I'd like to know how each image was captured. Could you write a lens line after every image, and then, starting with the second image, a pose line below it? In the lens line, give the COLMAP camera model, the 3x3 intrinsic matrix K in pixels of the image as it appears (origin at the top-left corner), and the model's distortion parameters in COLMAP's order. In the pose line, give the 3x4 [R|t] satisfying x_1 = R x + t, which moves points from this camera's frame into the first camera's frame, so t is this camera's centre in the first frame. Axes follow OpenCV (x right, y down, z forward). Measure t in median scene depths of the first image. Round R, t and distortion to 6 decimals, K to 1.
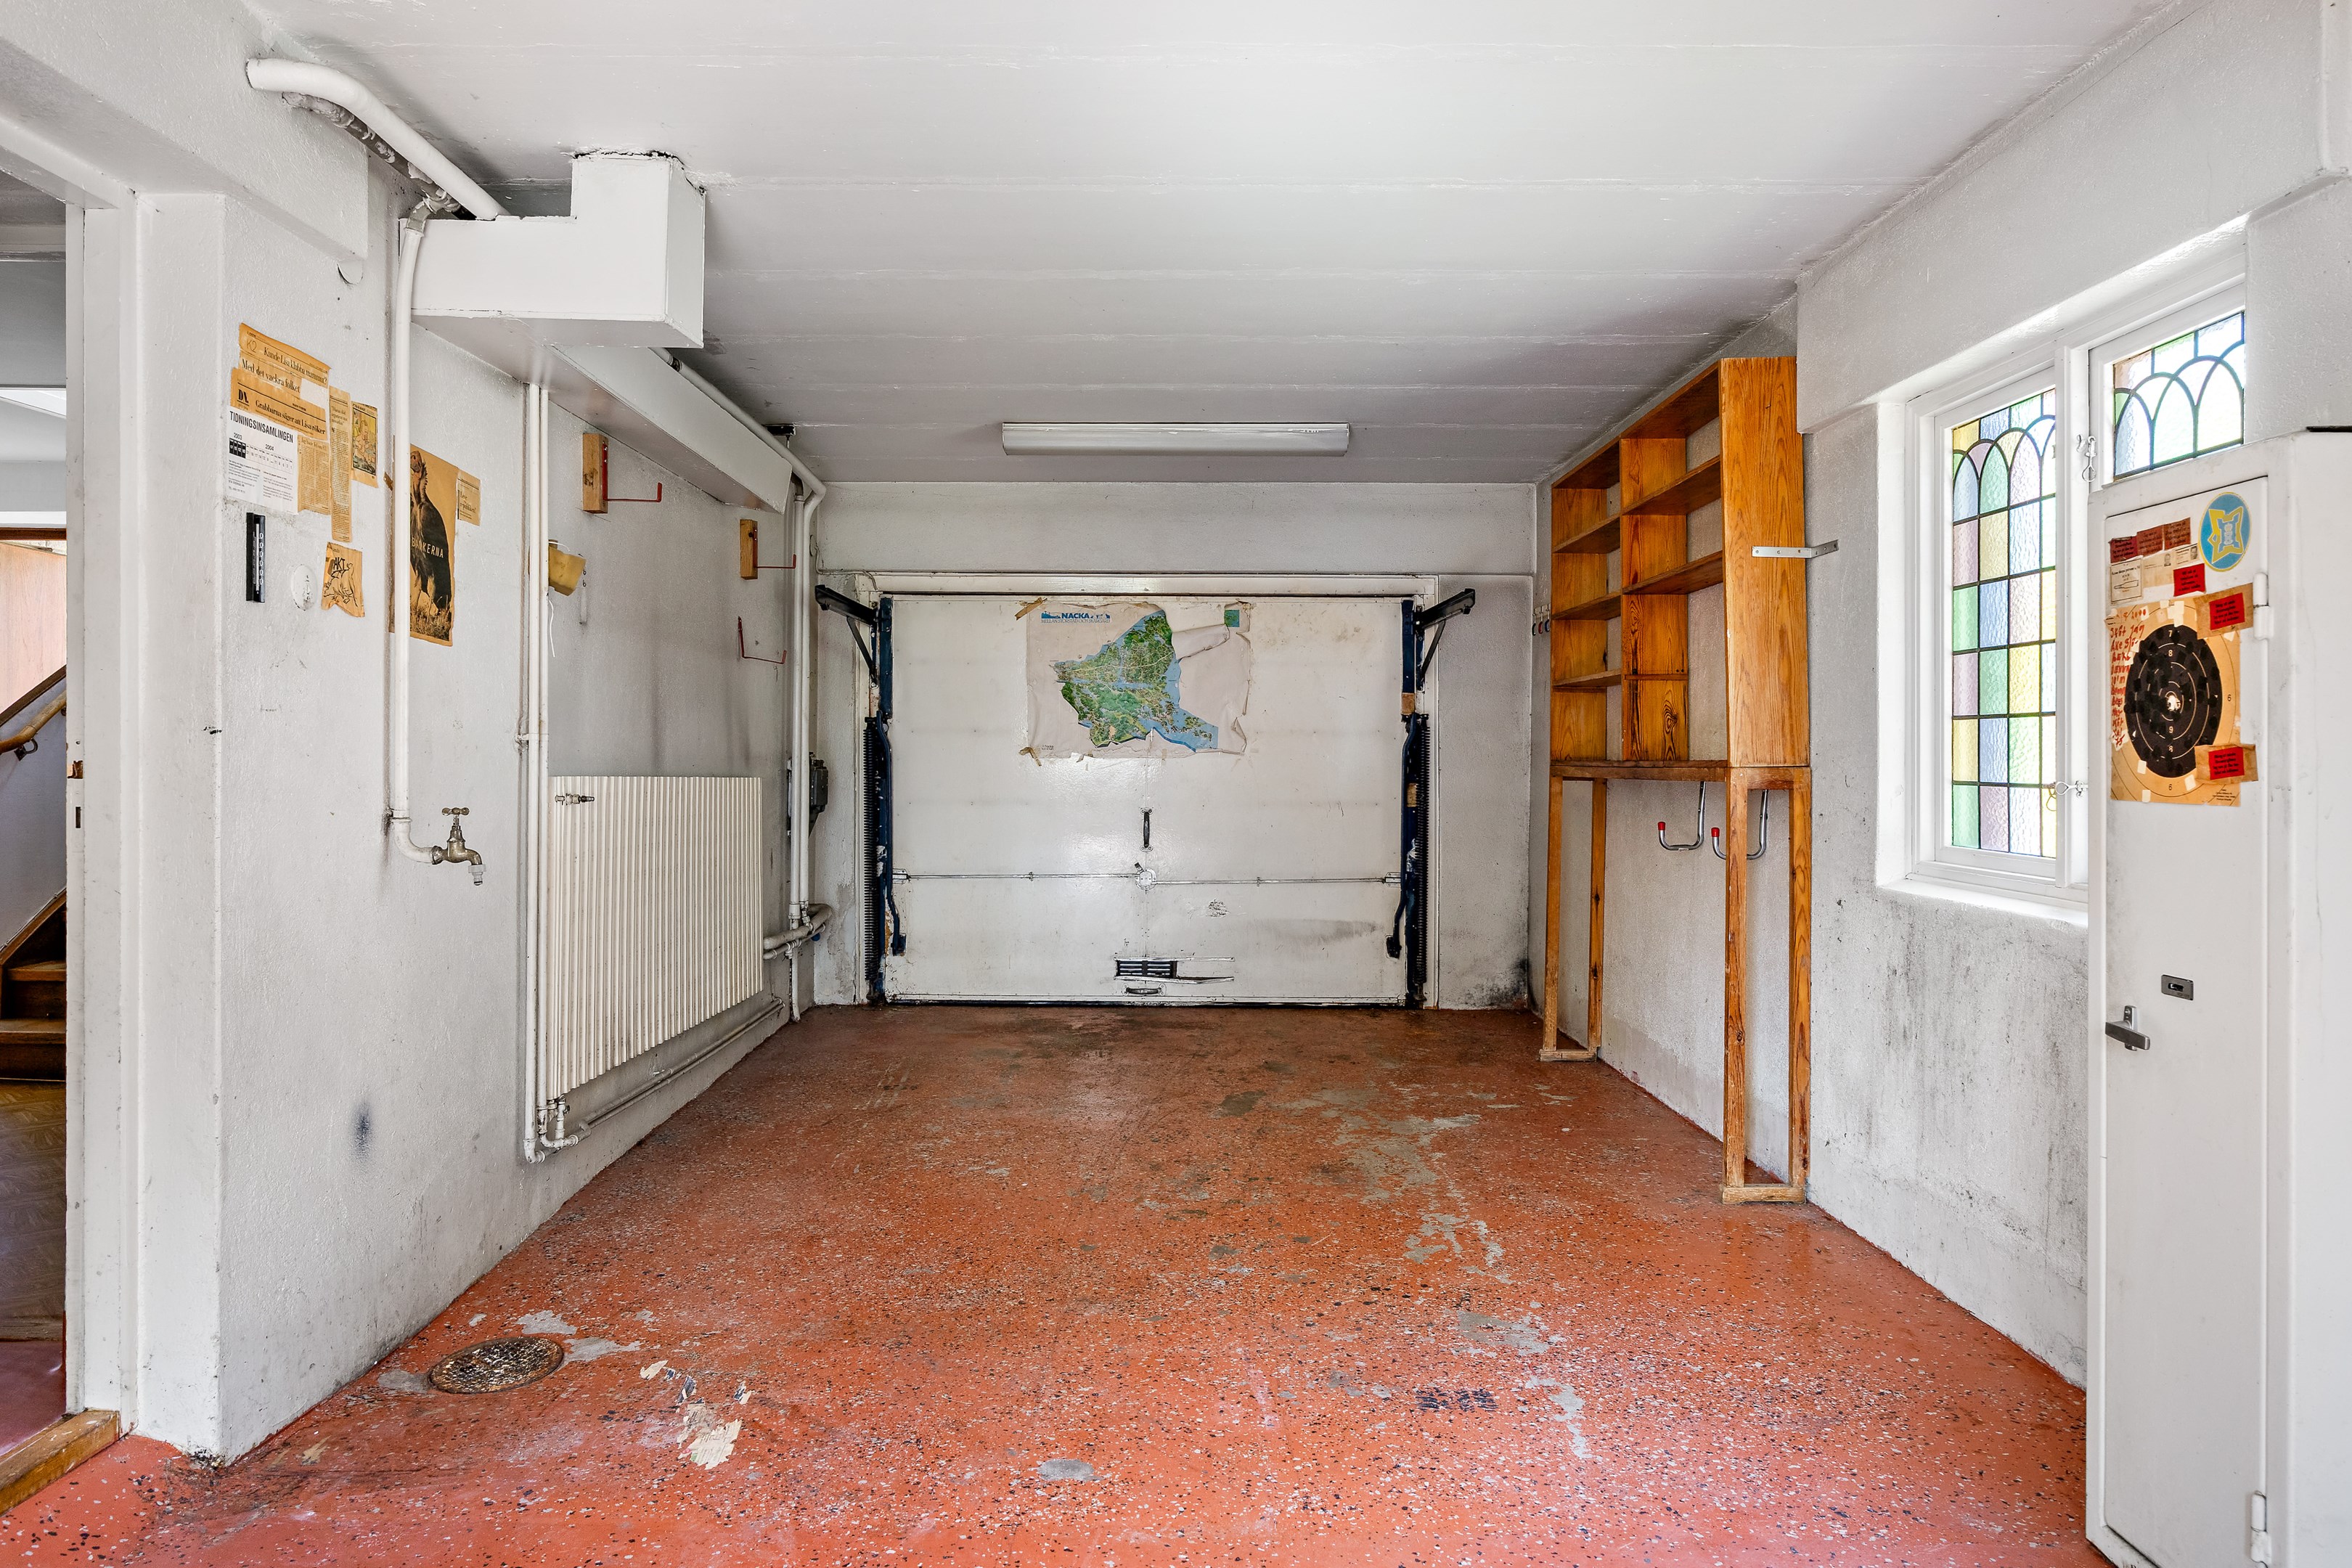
lens RADIAL K [[1543.1, 0, 1175.3], [0, 1543.1, 775.1], [0, 0, 1]] dist [-0.010912, -0.000927]
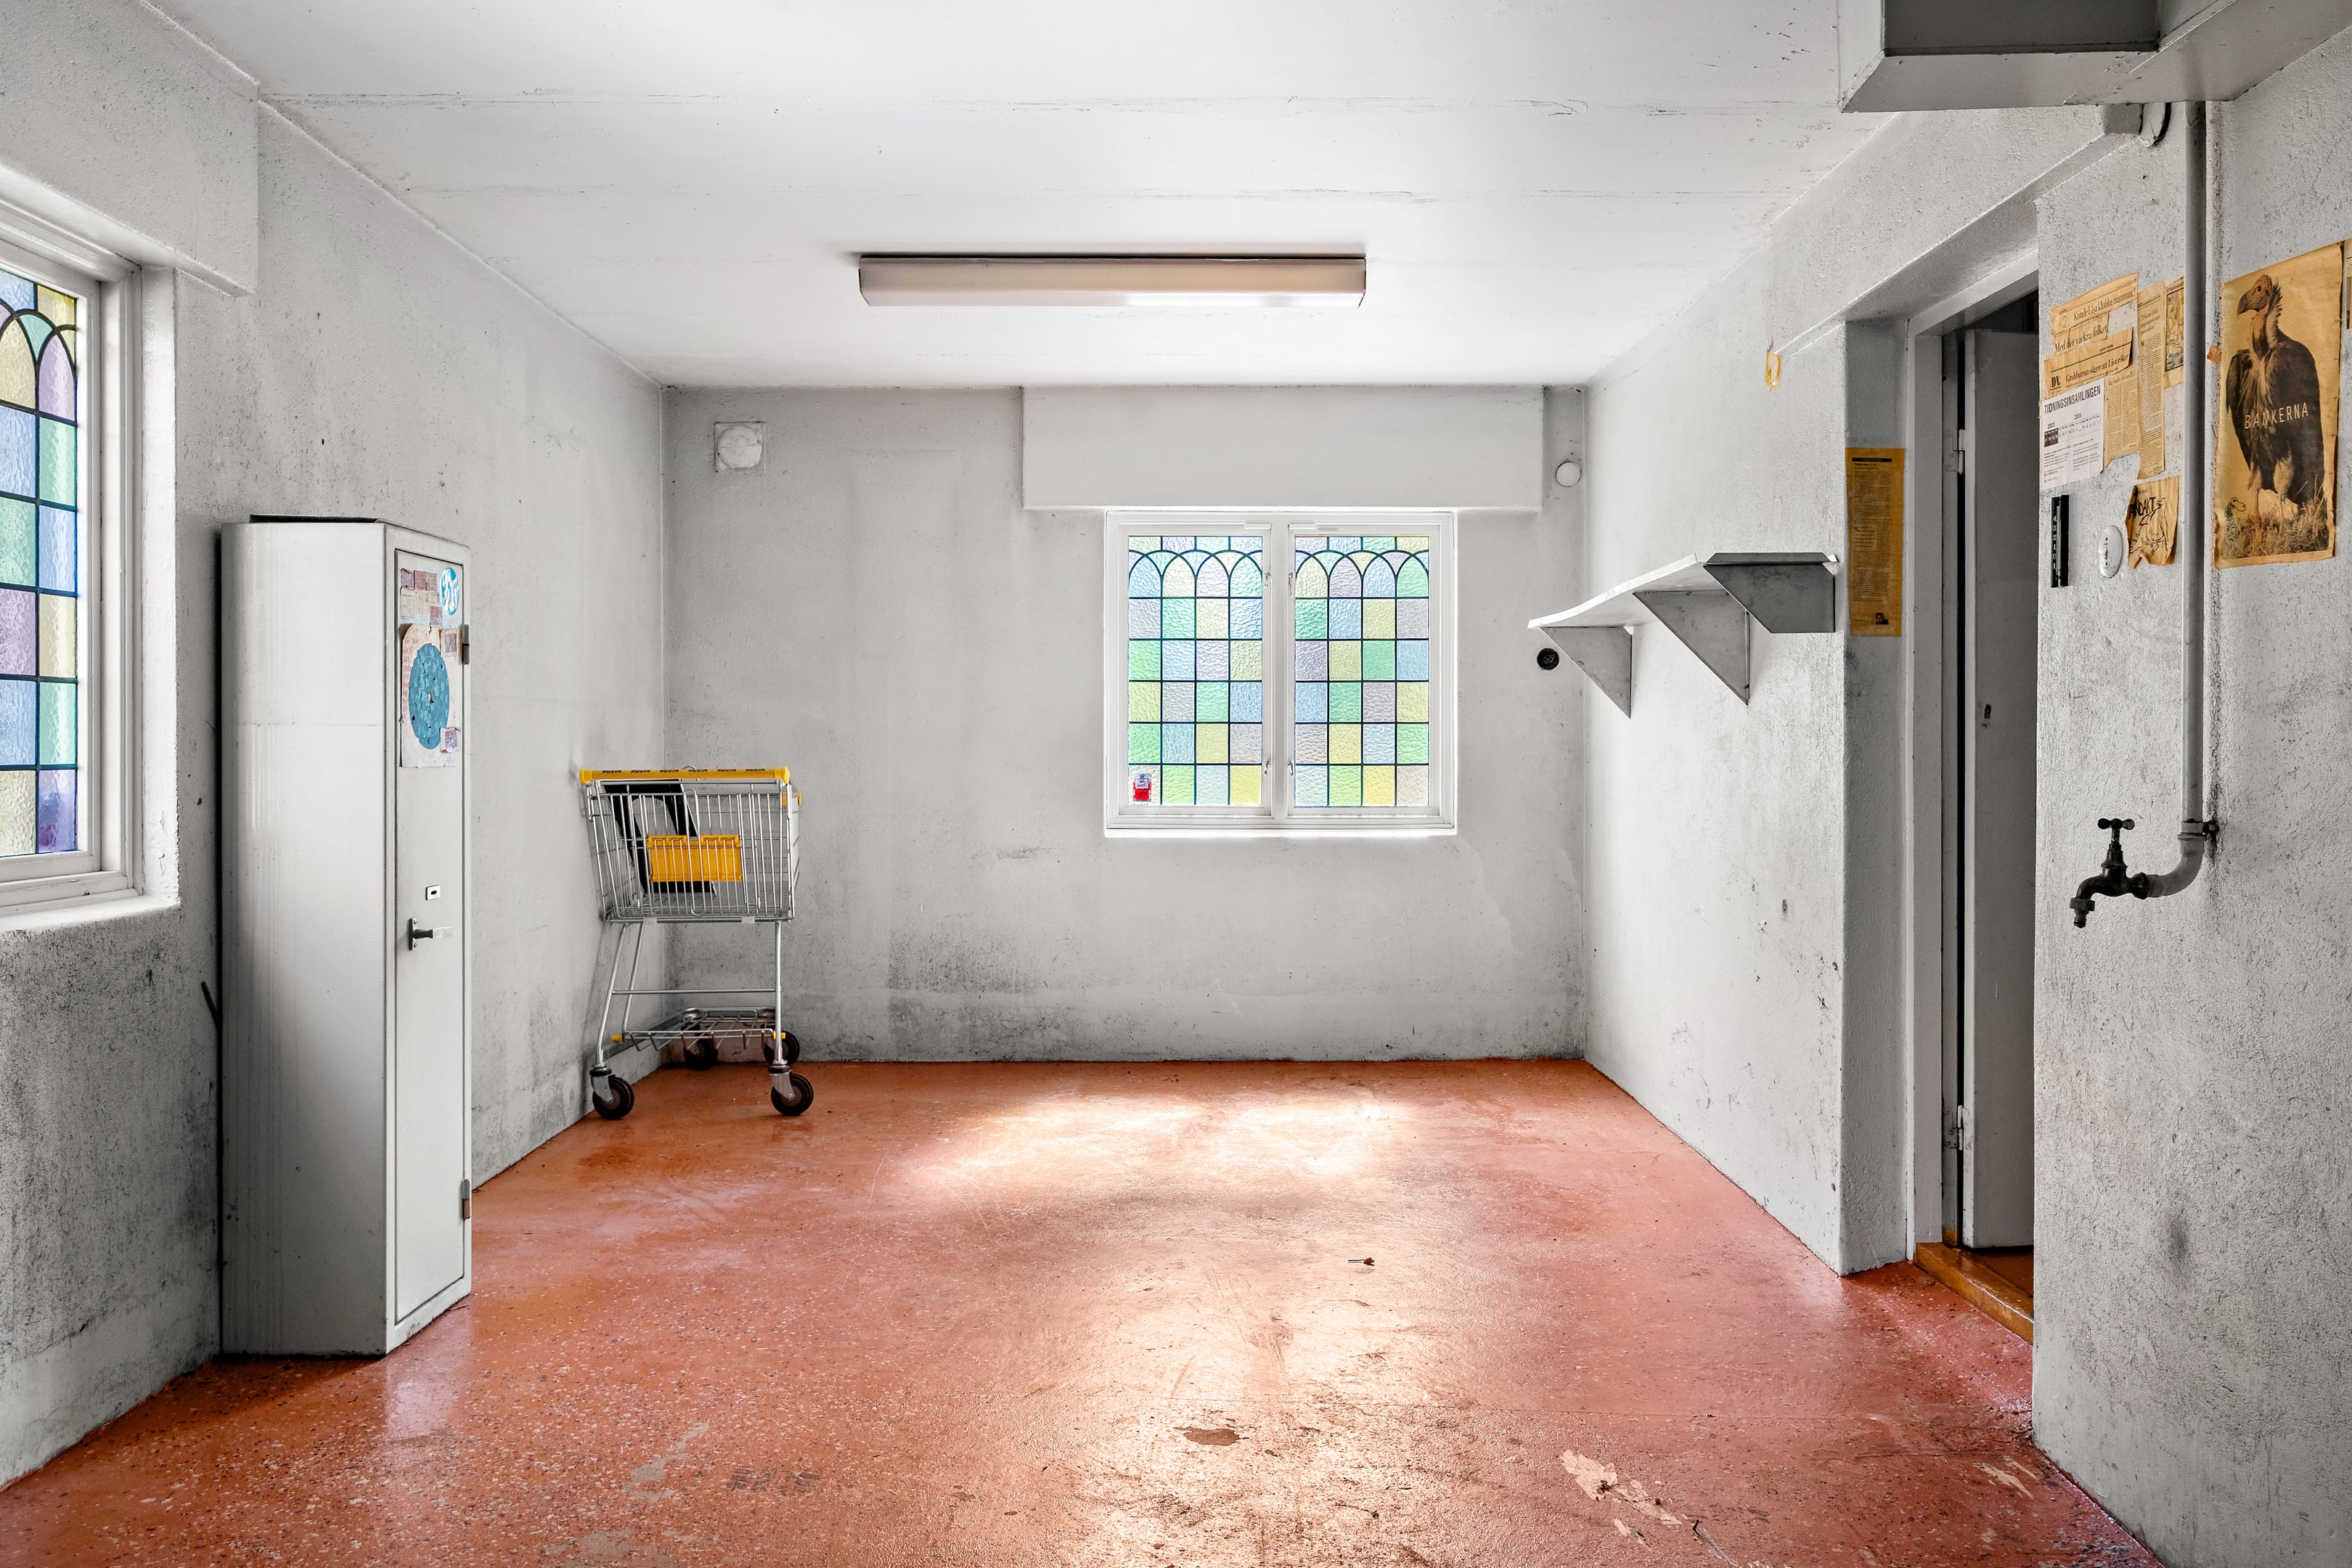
lens RADIAL K [[1970.4, 0, 1177.0], [0, 1970.4, 775.3], [0, 0, 1]] dist [0.003029, 0.001203]
pose [[-0.999953, -0.008698, 0.004250, -0.042704], [-0.008601, 0.999715, 0.022255, -0.015805], [-0.004443, 0.022217, -0.999743, 1.944426]]
